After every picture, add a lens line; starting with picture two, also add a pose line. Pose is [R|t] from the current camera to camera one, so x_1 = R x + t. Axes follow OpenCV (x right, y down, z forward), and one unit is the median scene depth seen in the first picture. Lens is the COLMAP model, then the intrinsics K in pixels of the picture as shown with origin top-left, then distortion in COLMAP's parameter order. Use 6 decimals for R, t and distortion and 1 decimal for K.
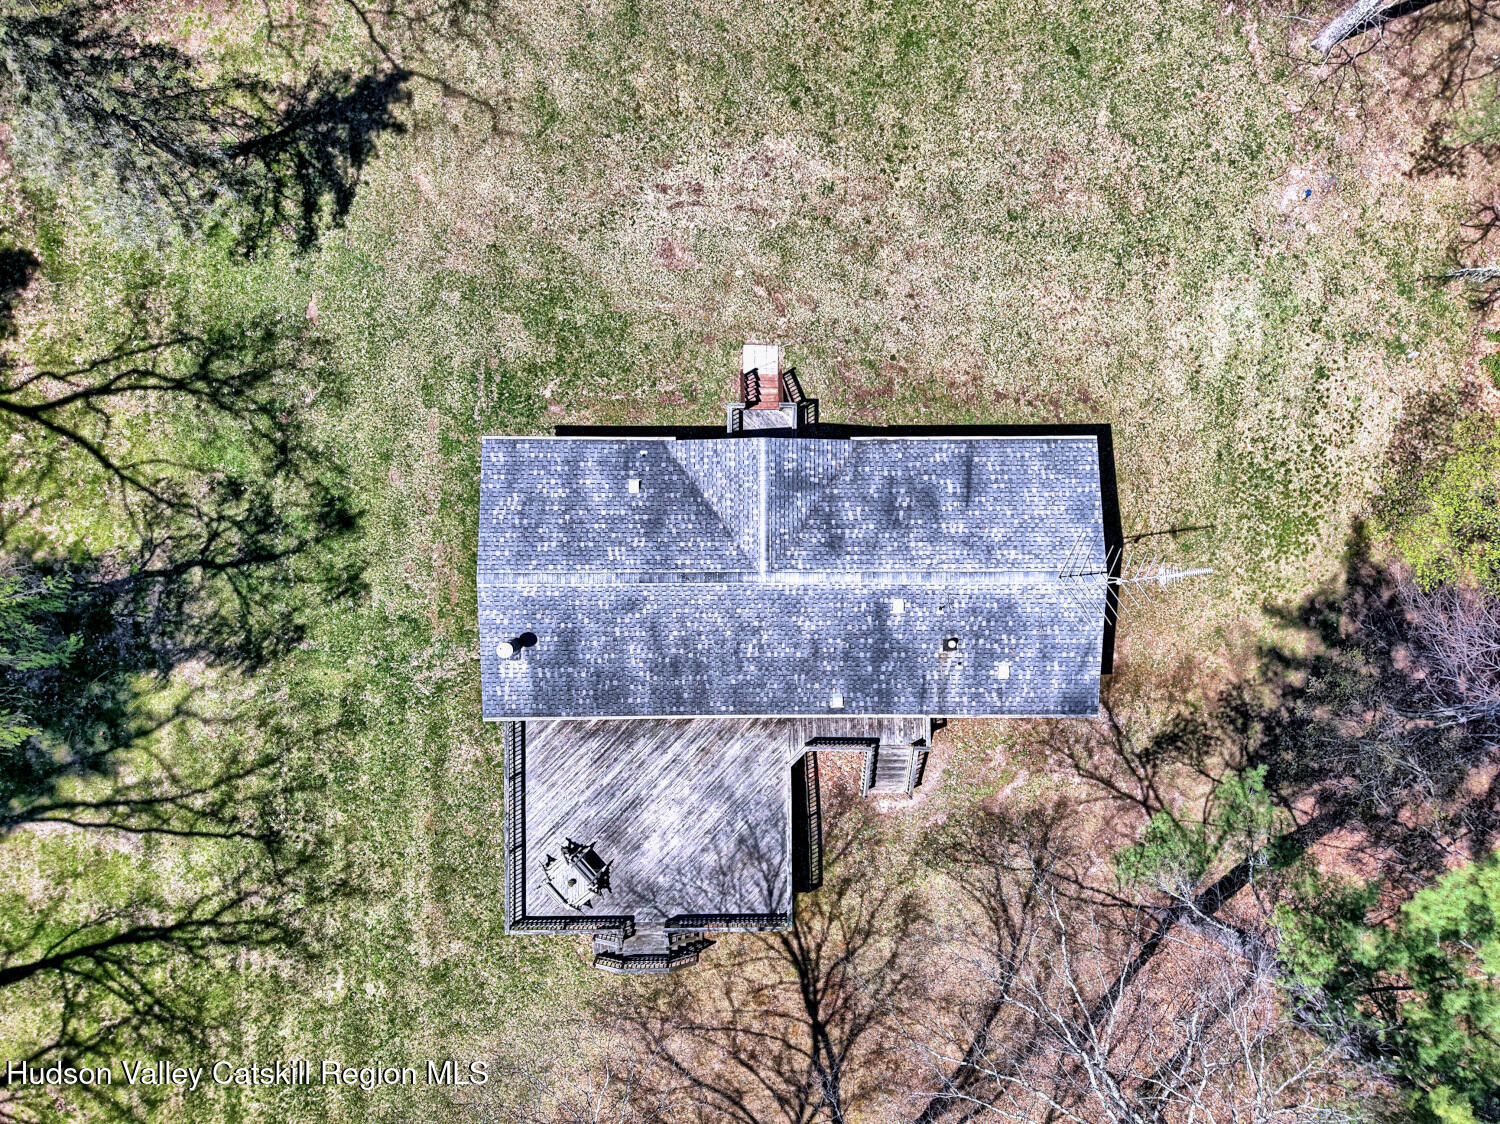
lens RADIAL K [[1012.8, 0, 747.3], [0, 1012.8, 563.9], [0, 0, 1]] dist [0.023593, -0.027140]
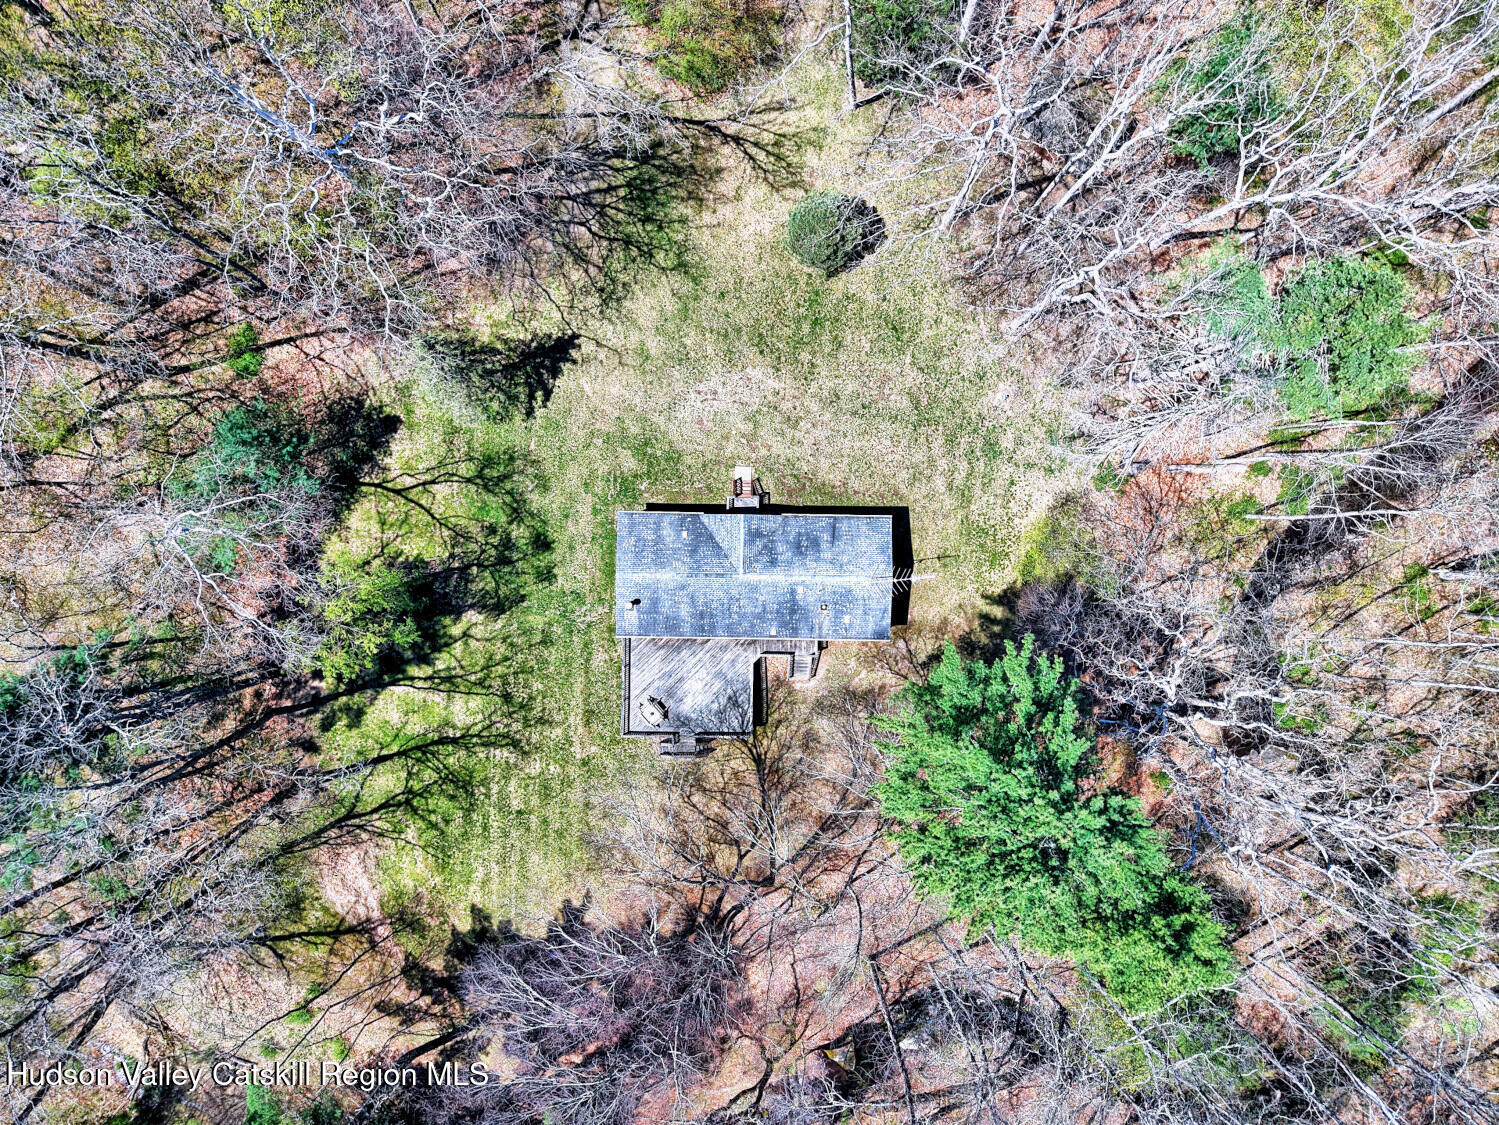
lens RADIAL K [[1012.1, 0, 749.4], [0, 1012.1, 551.4], [0, 0, 1]] dist [0.023593, -0.027140]
pose [[0.999824, 0.017451, -0.006940, 0.043469], [-0.017557, 0.999726, -0.015473, -0.005760], [0.006668, 0.015592, 0.999856, -1.102049]]
